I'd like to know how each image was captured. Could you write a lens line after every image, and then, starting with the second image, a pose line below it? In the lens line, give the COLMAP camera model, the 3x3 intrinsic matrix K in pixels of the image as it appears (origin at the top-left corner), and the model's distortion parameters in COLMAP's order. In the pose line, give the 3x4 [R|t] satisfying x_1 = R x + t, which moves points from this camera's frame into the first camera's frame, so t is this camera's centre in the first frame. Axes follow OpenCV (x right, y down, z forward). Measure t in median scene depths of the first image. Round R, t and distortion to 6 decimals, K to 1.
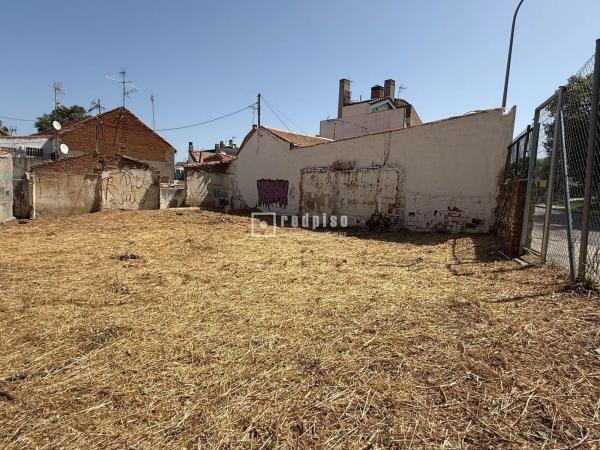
lens RADIAL K [[346.0, 0, 300.0], [0, 346.0, 225.0], [0, 0, 1]] dist [-0.001205, -0.000116]
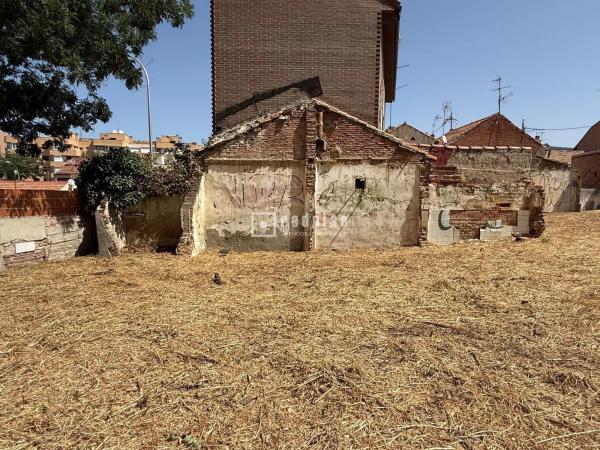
lens RADIAL K [[337.5, 0, 298.6], [0, 337.5, 224.2], [0, 0, 1]] dist [0.002333, -0.000359]
pose [[0.768077, 0.016853, -0.640135, -0.505335], [-0.029410, 0.999527, -0.008972, 0.023678], [0.639681, 0.025717, 0.768210, -0.221874]]
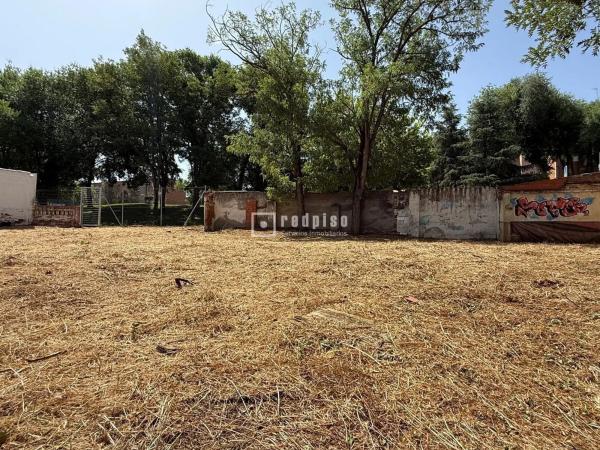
lens RADIAL K [[336.1, 0, 299.2], [0, 336.1, 226.3], [0, 0, 1]] dist [-0.000189, 0.000808]
pose [[-0.286795, -0.004591, 0.957981, -0.997208], [0.048380, 0.998643, 0.019270, 0.034735], [-0.956770, 0.051874, -0.286183, -0.044061]]
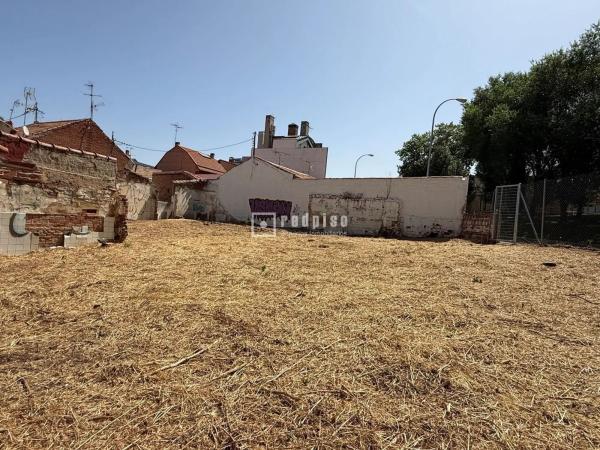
lens RADIAL K [[336.0, 0, 299.1], [0, 336.0, 223.1], [0, 0, 1]] dist [0.000564, 0.000856]
pose [[0.923714, 0.025673, 0.382221, -0.495784], [-0.005880, 0.998585, -0.052862, 0.023989], [-0.383037, 0.046582, 0.922558, -0.217728]]
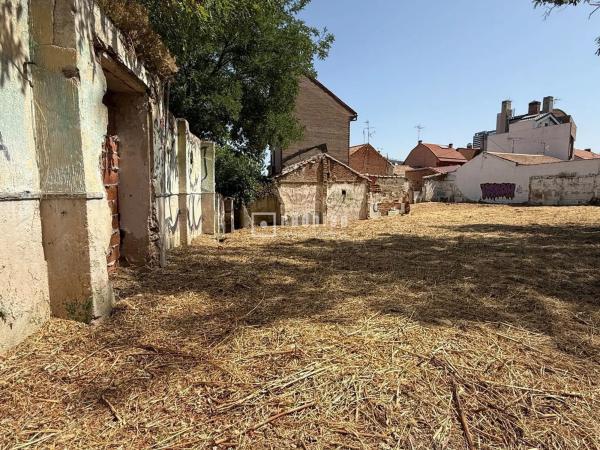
lens RADIAL K [[336.1, 0, 299.2], [0, 336.1, 226.3], [0, 0, 1]] dist [-0.000189, 0.000808]
pose [[0.956938, -0.018535, -0.289700, -0.588183], [0.018840, 0.999821, -0.001738, 0.072862], [0.289680, -0.003795, 0.957116, -0.961714]]
